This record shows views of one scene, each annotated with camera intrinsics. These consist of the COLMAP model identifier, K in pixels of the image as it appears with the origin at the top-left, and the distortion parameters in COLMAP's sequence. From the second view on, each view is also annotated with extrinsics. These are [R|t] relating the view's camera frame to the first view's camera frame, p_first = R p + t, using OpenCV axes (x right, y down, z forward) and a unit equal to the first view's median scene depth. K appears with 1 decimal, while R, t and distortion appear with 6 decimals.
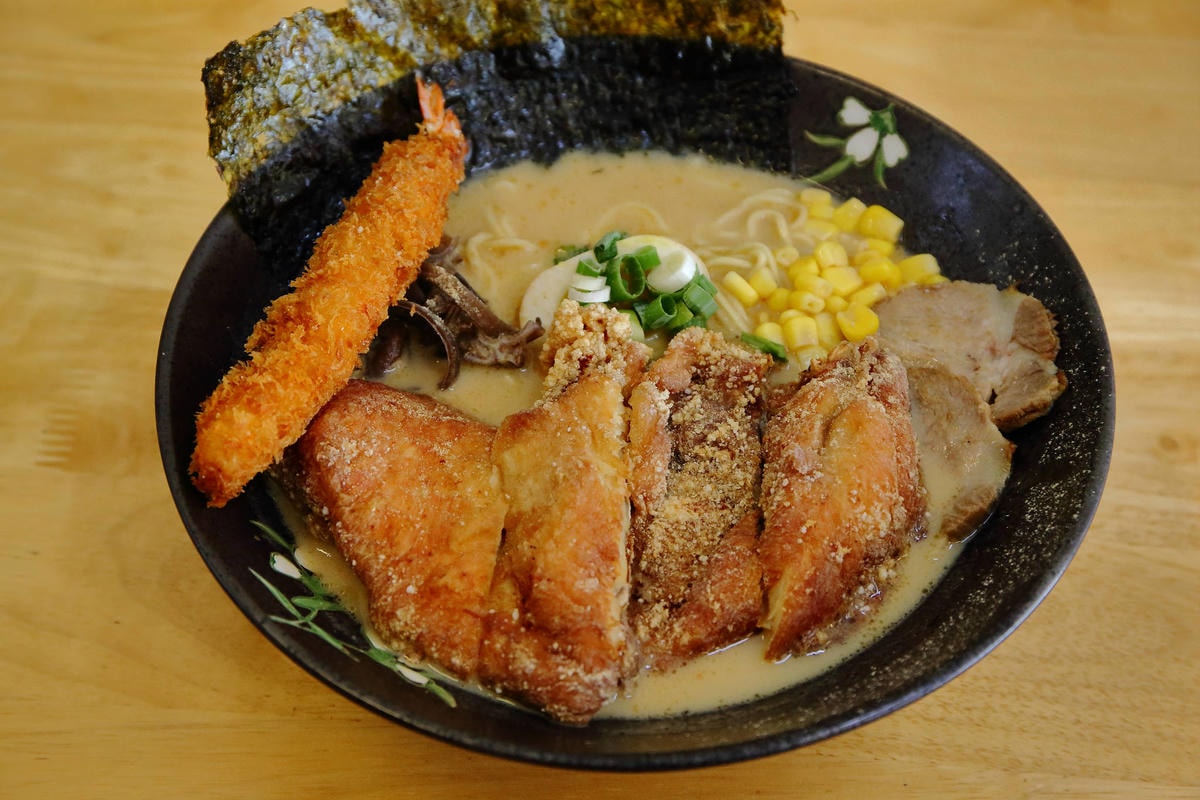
lens RADIAL K [[2255.0, 0, 599.5], [0, 2255.0, 405.5], [0, 0, 1]] dist [0.126371, 0.000000]
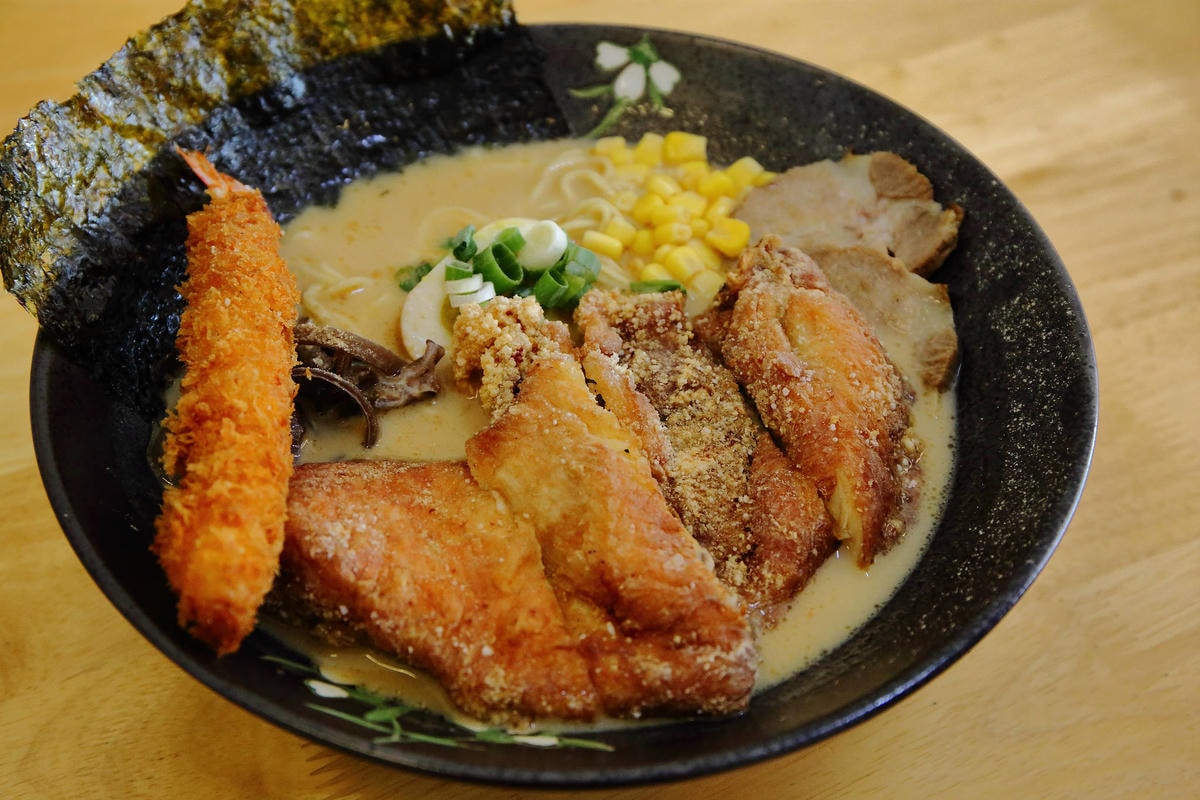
lens RADIAL K [[1743.2, 0, 598.4], [0, 1743.2, 394.7], [0, 0, 1]] dist [0.025501, 0.000000]
pose [[0.866945, -0.340790, 0.363687, -0.236527], [0.366399, 0.930456, -0.001534, 0.007660], [-0.337873, 0.134584, 0.931520, 0.339522]]
